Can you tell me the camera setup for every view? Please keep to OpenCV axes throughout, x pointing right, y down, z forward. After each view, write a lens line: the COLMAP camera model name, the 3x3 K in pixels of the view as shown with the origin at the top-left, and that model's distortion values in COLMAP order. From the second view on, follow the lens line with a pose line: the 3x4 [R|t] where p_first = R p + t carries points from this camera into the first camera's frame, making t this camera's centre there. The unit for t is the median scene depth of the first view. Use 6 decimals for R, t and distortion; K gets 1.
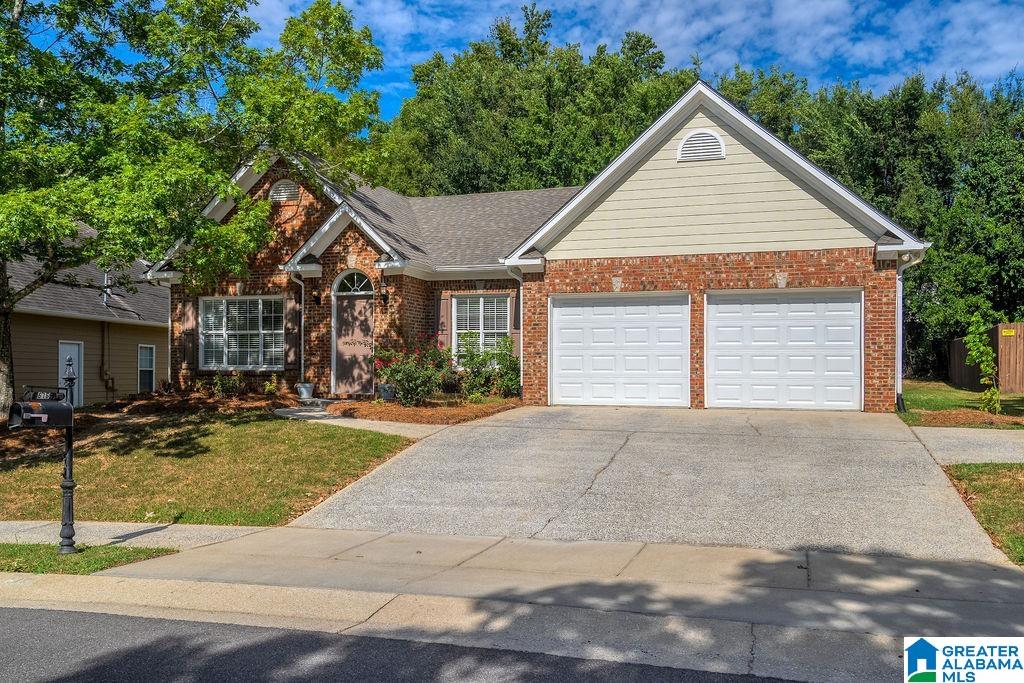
lens RADIAL K [[831.9, 0, 511.1], [0, 831.9, 363.1], [0, 0, 1]] dist [0.000147, 0.000412]
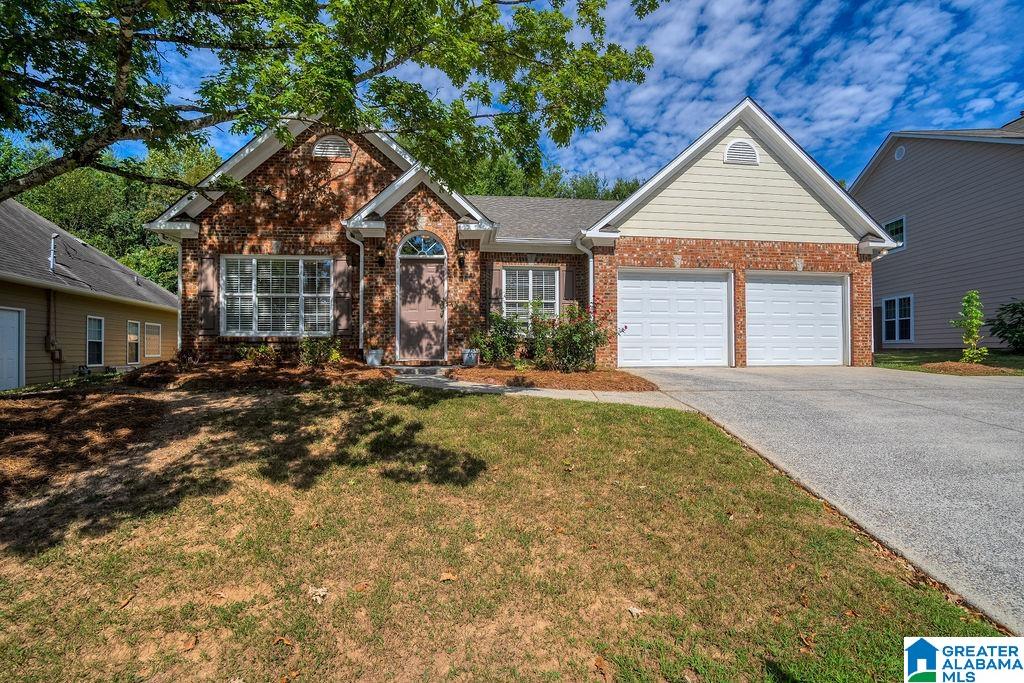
lens RADIAL K [[475.0, 0, 515.9], [0, 475.0, 342.5], [0, 0, 1]] dist [-0.062685, 0.022562]
pose [[0.913567, -0.001191, 0.406686, -0.319338], [0.001308, 0.999999, -0.000010, 0.016365], [-0.406685, 0.000542, 0.913568, 0.463015]]
